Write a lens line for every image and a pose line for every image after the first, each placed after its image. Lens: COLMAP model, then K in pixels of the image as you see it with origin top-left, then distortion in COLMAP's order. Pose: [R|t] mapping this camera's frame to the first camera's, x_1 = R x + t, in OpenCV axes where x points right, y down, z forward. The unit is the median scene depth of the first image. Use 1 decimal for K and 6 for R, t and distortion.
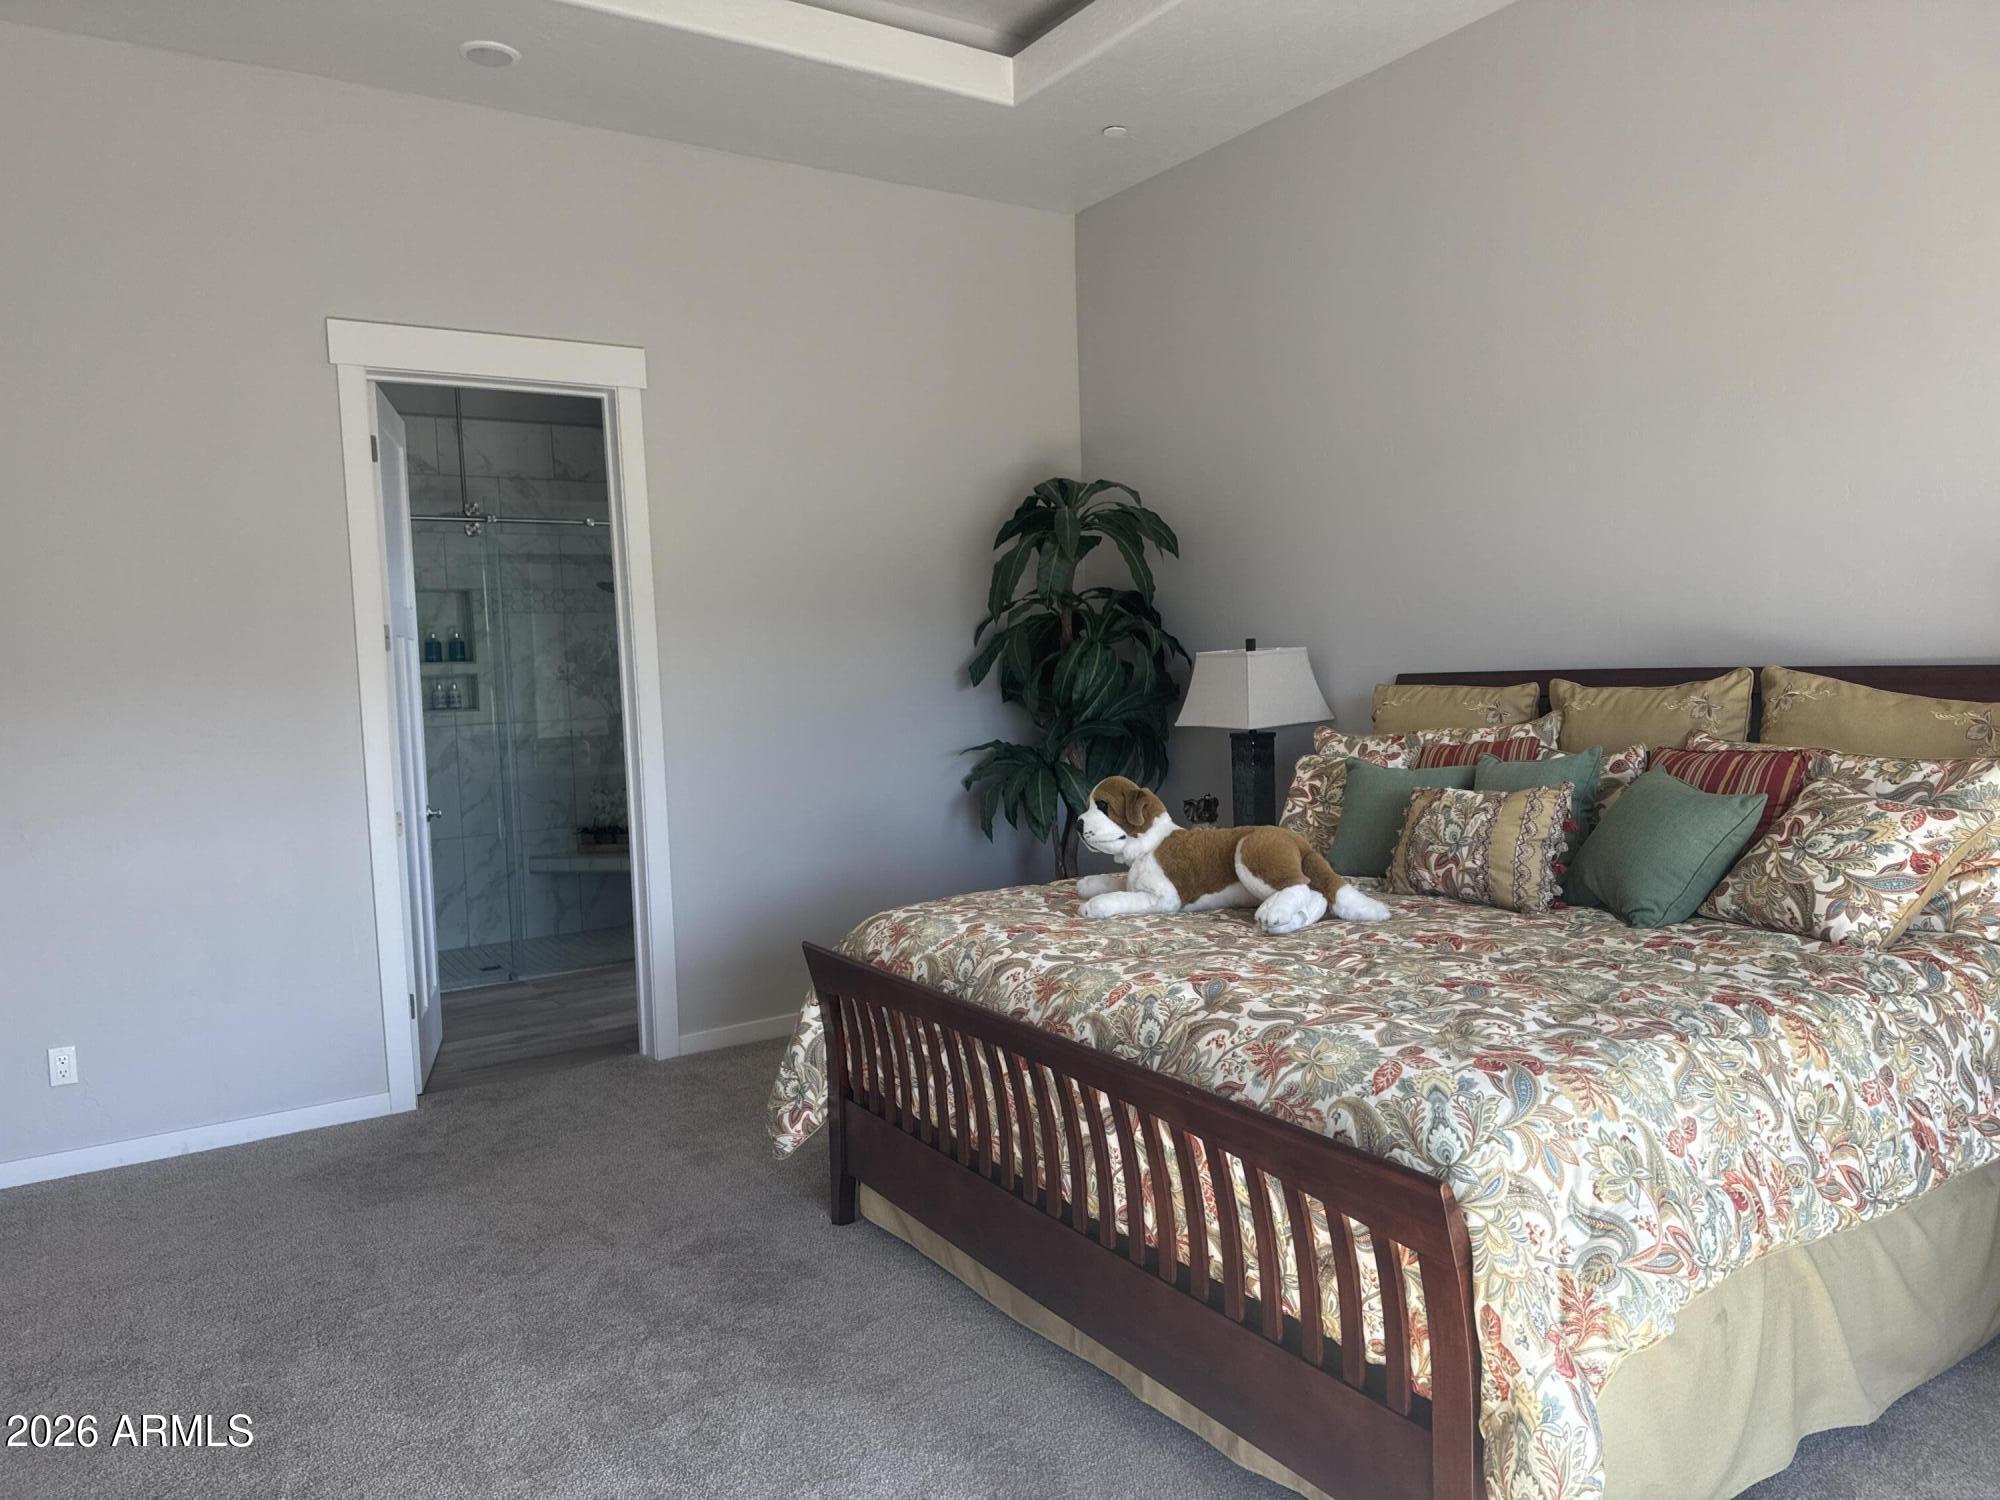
lens RADIAL K [[1400.0, 0, 1014.5], [0, 1400.0, 748.7], [0, 0, 1]] dist [0.112499, -0.131938]
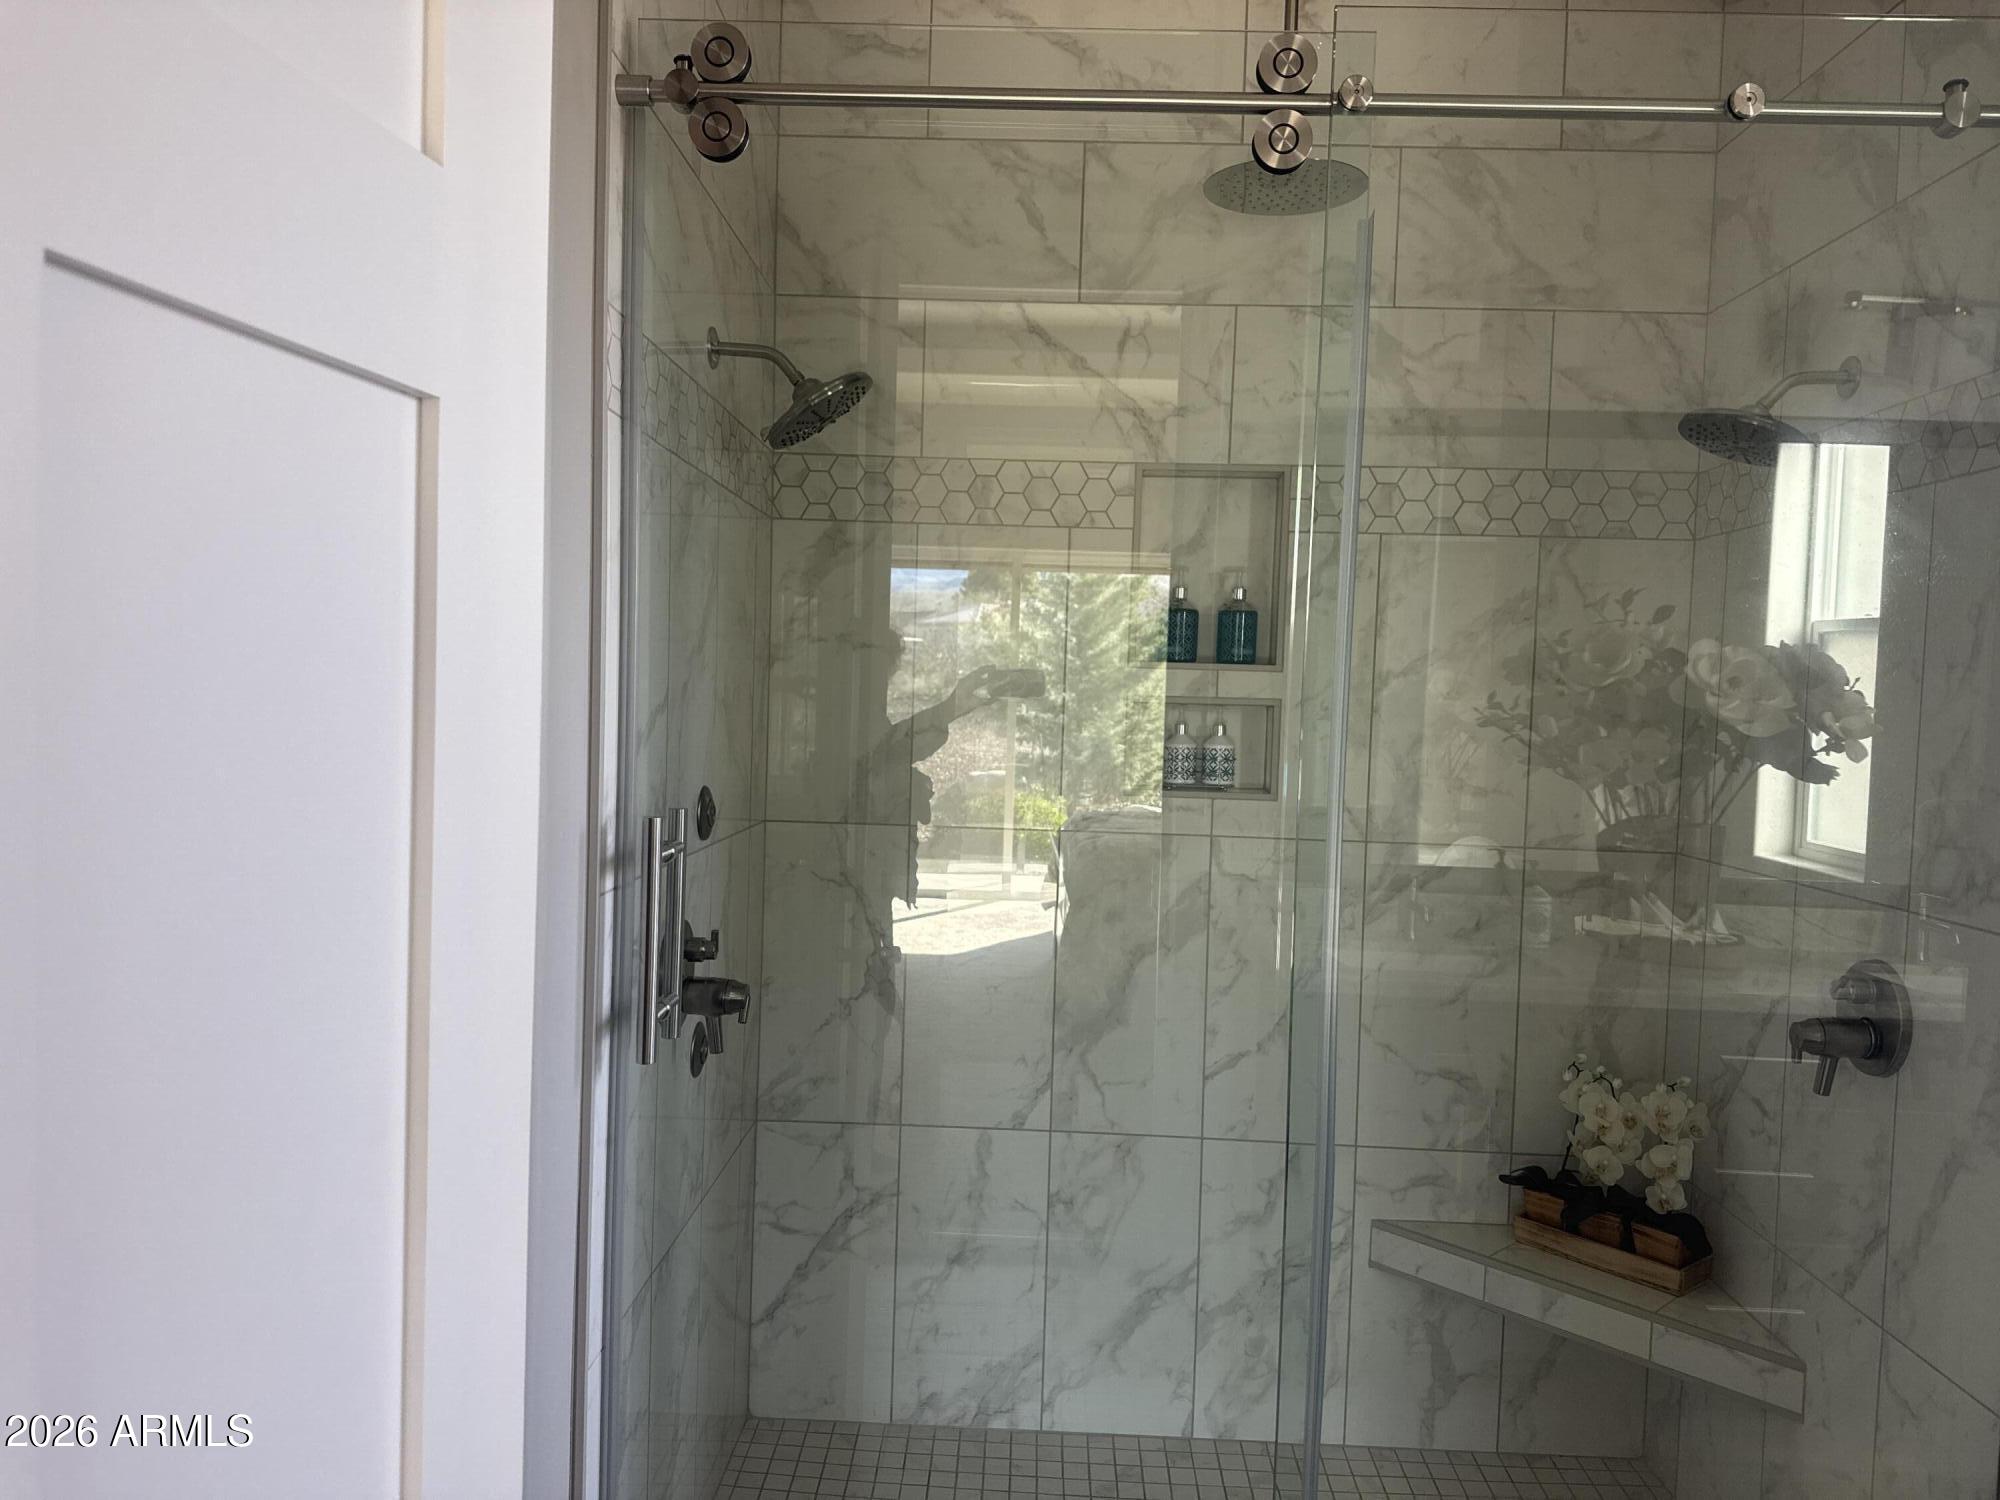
lens RADIAL K [[1400.0, 0, 1014.5], [0, 1400.0, 748.7], [0, 0, 1]] dist [0.112499, -0.131938]
pose [[0.823994, 0.087454, -0.559809, -0.233208], [-0.100844, 0.994878, 0.006987, -0.036366], [0.557552, 0.050696, 0.828592, 0.666864]]
